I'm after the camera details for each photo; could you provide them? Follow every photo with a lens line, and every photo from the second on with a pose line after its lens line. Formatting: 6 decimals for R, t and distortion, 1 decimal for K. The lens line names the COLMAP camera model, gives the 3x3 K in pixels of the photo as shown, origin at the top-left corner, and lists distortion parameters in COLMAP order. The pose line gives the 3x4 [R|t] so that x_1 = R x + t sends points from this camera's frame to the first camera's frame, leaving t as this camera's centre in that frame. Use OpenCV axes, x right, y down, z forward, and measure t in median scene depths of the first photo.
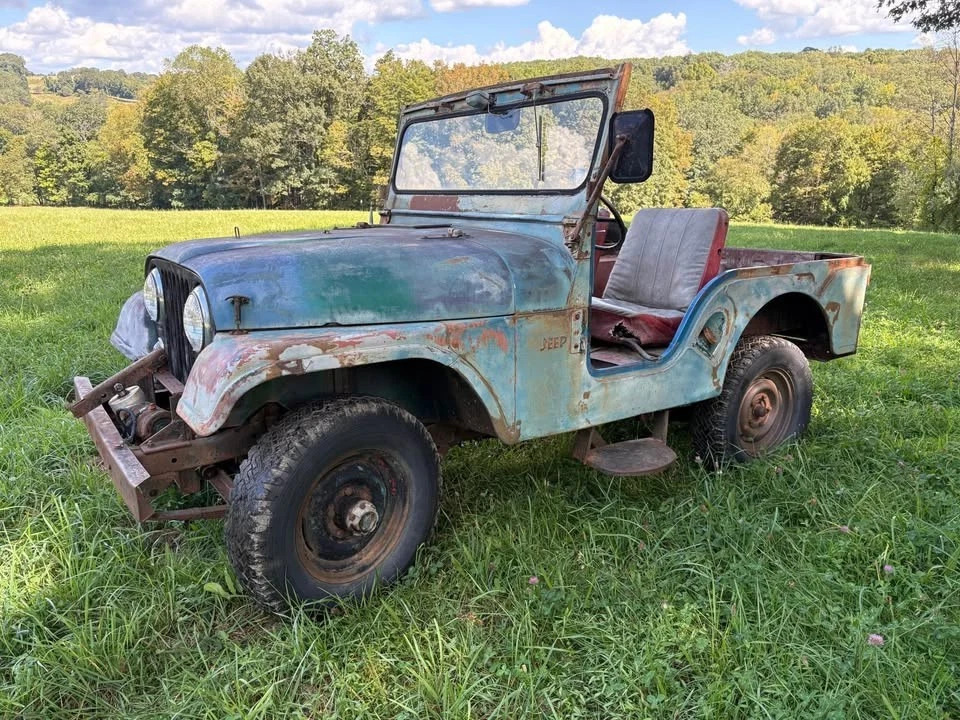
lens RADIAL K [[734.0, 0, 480.0], [0, 734.0, 360.0], [0, 0, 1]] dist [0.041709, -0.045909]
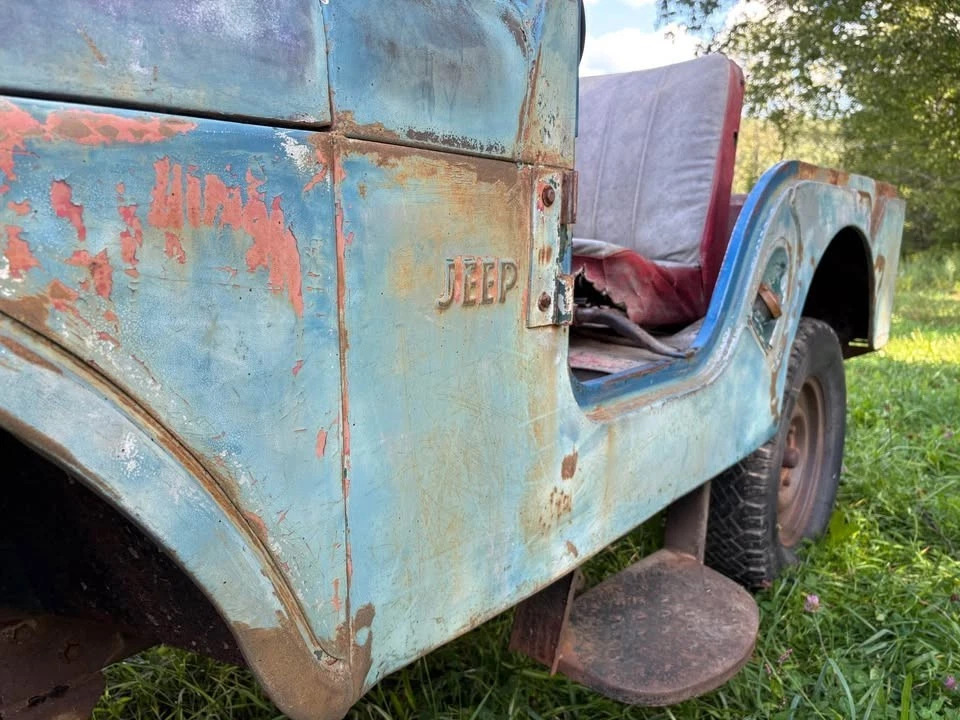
lens RADIAL K [[734.0, 0, 480.0], [0, 734.0, 360.0], [0, 0, 1]] dist [0.041709, -0.045909]
pose [[0.956820, -0.040526, 0.287843, 0.022249], [0.057382, 0.997081, -0.050361, 0.016545], [-0.284962, 0.064703, 0.956353, 0.712879]]
